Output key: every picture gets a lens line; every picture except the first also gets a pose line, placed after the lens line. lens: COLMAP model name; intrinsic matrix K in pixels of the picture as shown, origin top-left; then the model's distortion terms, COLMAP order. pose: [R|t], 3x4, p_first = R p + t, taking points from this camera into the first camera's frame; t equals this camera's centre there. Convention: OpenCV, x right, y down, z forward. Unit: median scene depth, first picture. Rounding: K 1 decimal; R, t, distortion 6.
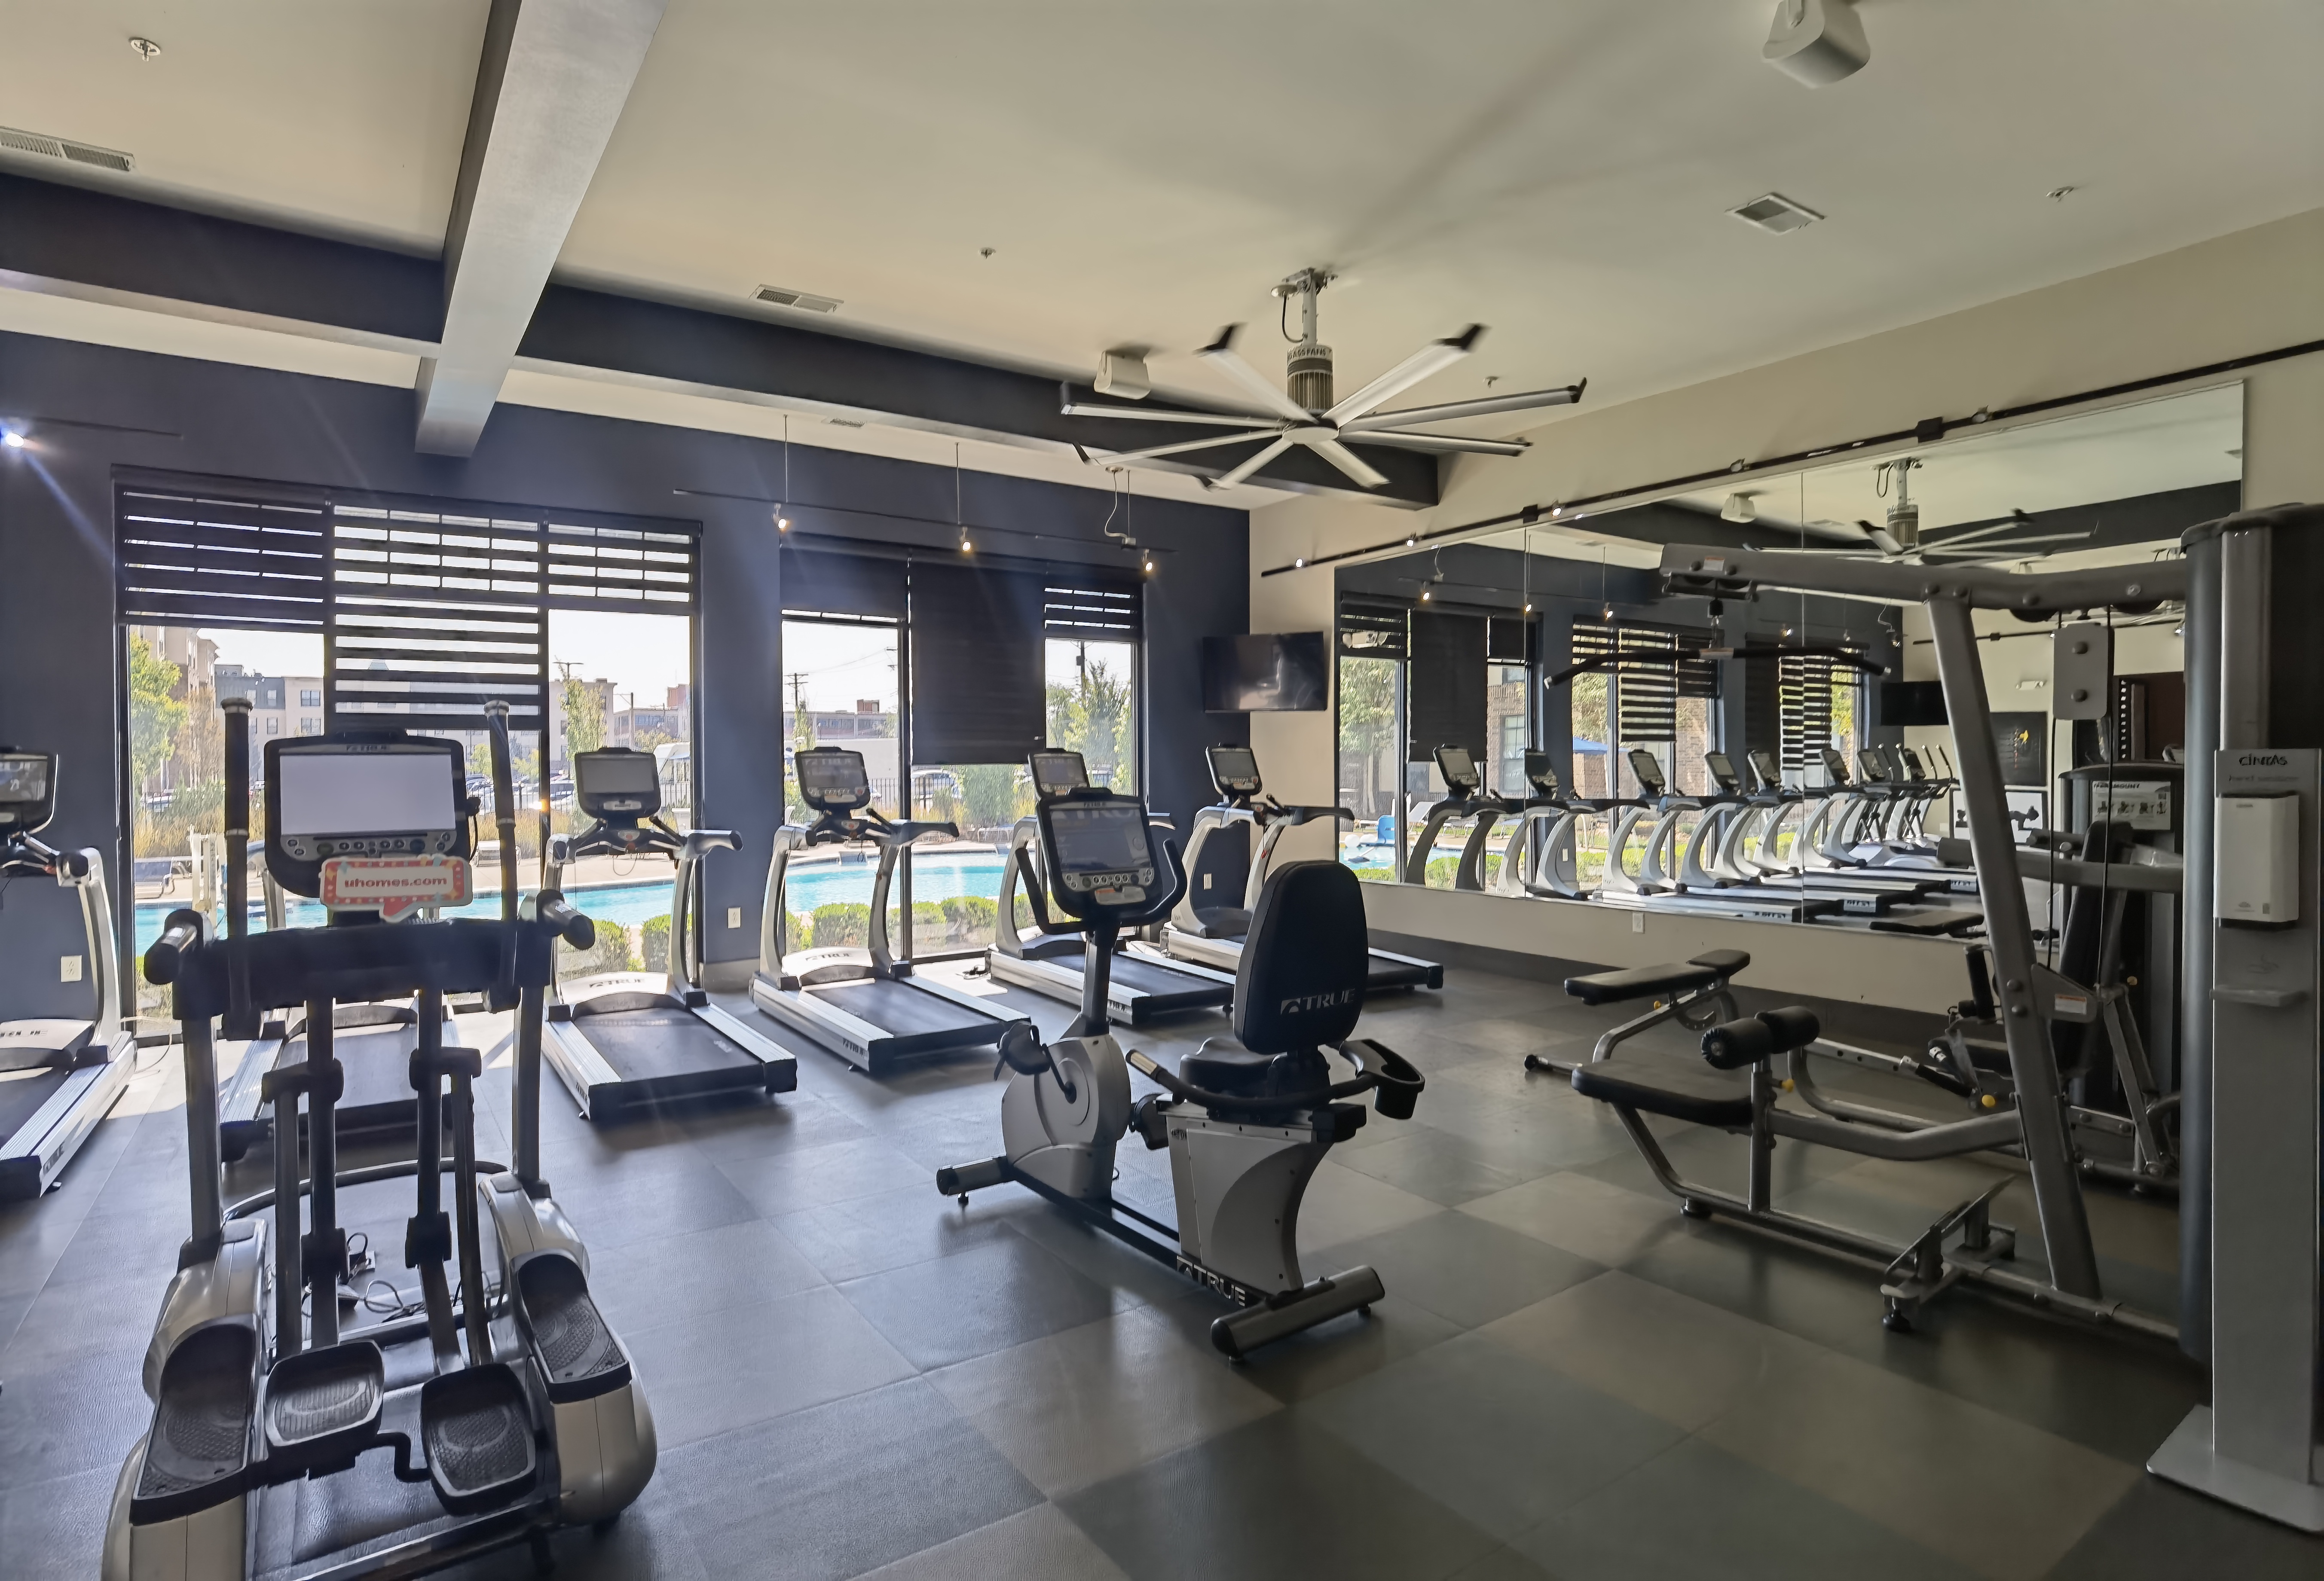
lens RADIAL K [[1214.2, 0, 1162.0], [0, 1214.2, 790.5], [0, 0, 1]] dist [-0.000713, -0.000095]
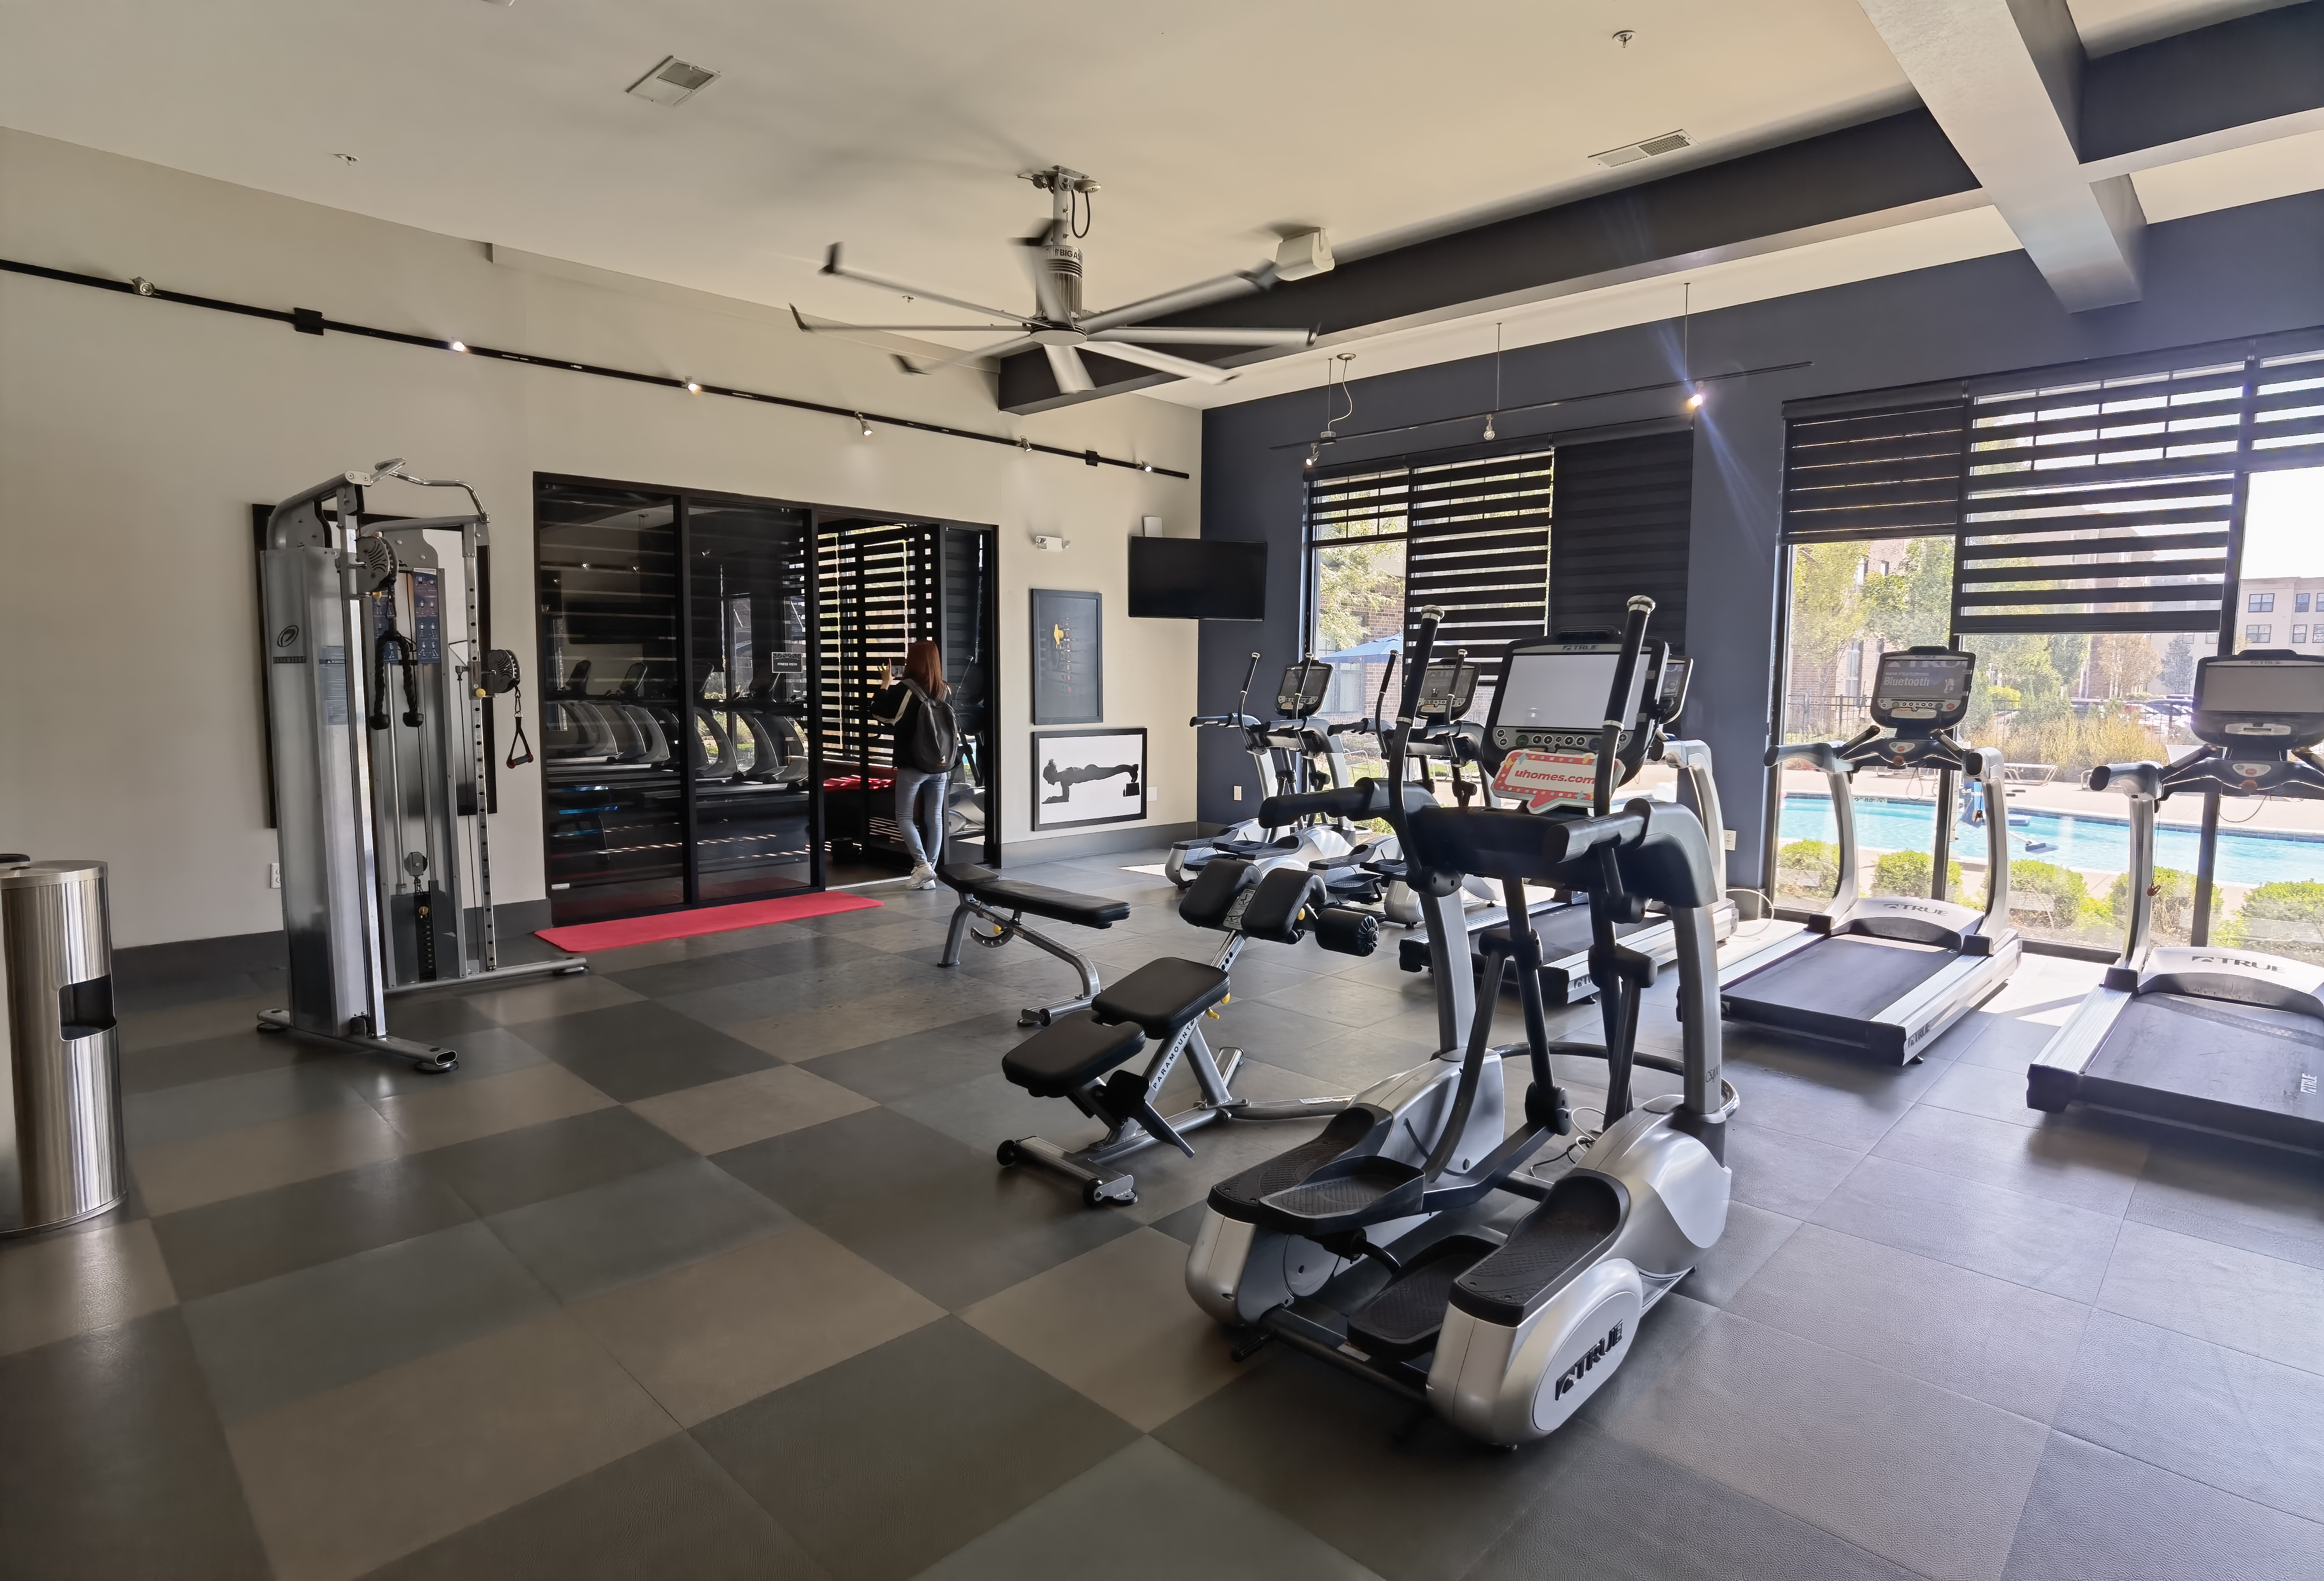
lens RADIAL K [[1247.8, 0, 1160.8], [0, 1247.8, 749.0], [0, 0, 1]] dist [-0.001662, -0.000136]
pose [[0.212966, 0.065416, -0.974867, 0.142930], [-0.030364, 0.997717, 0.060316, -0.001119], [0.976588, 0.016755, 0.214466, 0.182741]]
